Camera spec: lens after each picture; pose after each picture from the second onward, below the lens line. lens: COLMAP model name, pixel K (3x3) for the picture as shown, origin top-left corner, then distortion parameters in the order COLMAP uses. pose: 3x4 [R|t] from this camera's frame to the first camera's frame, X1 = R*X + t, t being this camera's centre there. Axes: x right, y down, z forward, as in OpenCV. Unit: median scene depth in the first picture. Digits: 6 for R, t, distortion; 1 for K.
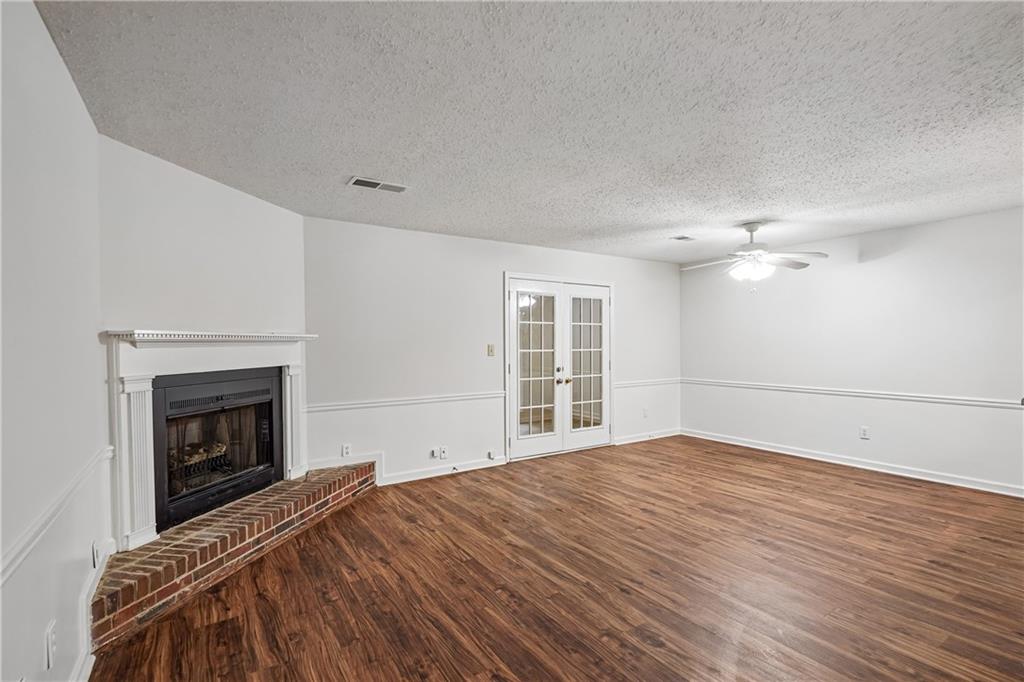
lens RADIAL K [[478.1, 0, 509.5], [0, 478.1, 353.1], [0, 0, 1]] dist [-0.002055, 0.000814]
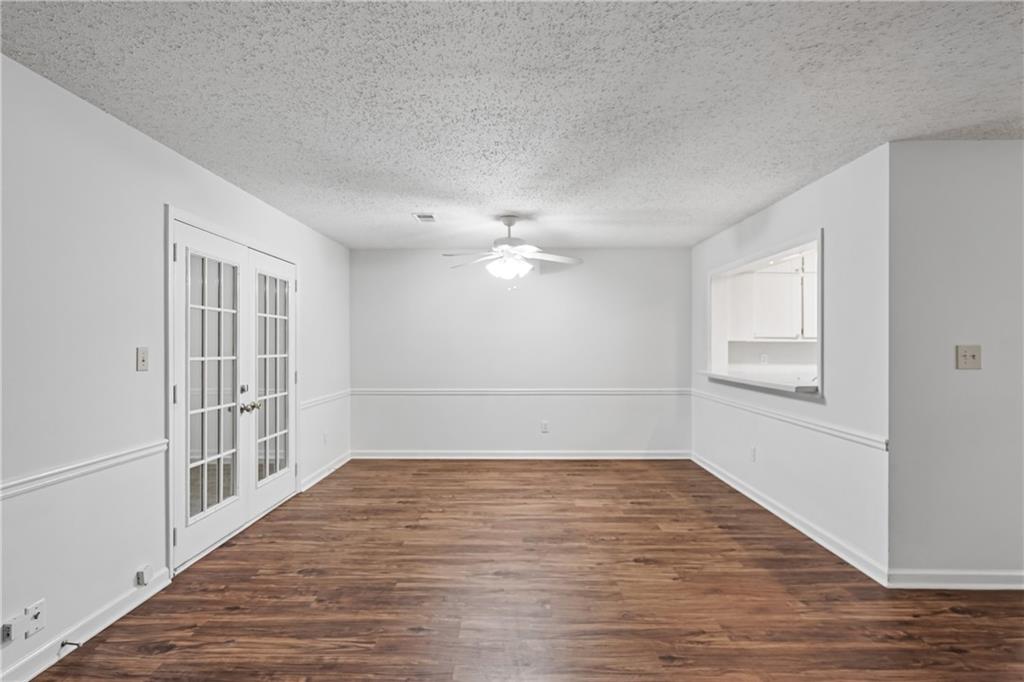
lens RADIAL K [[486.9, 0, 508.8], [0, 486.9, 345.3], [0, 0, 1]] dist [-0.001739, 0.000184]
pose [[0.557381, 0.005546, 0.830238, -0.323757], [0.016176, 0.999715, -0.017538, -0.007016], [-0.830099, 0.023205, 0.557133, 0.559417]]
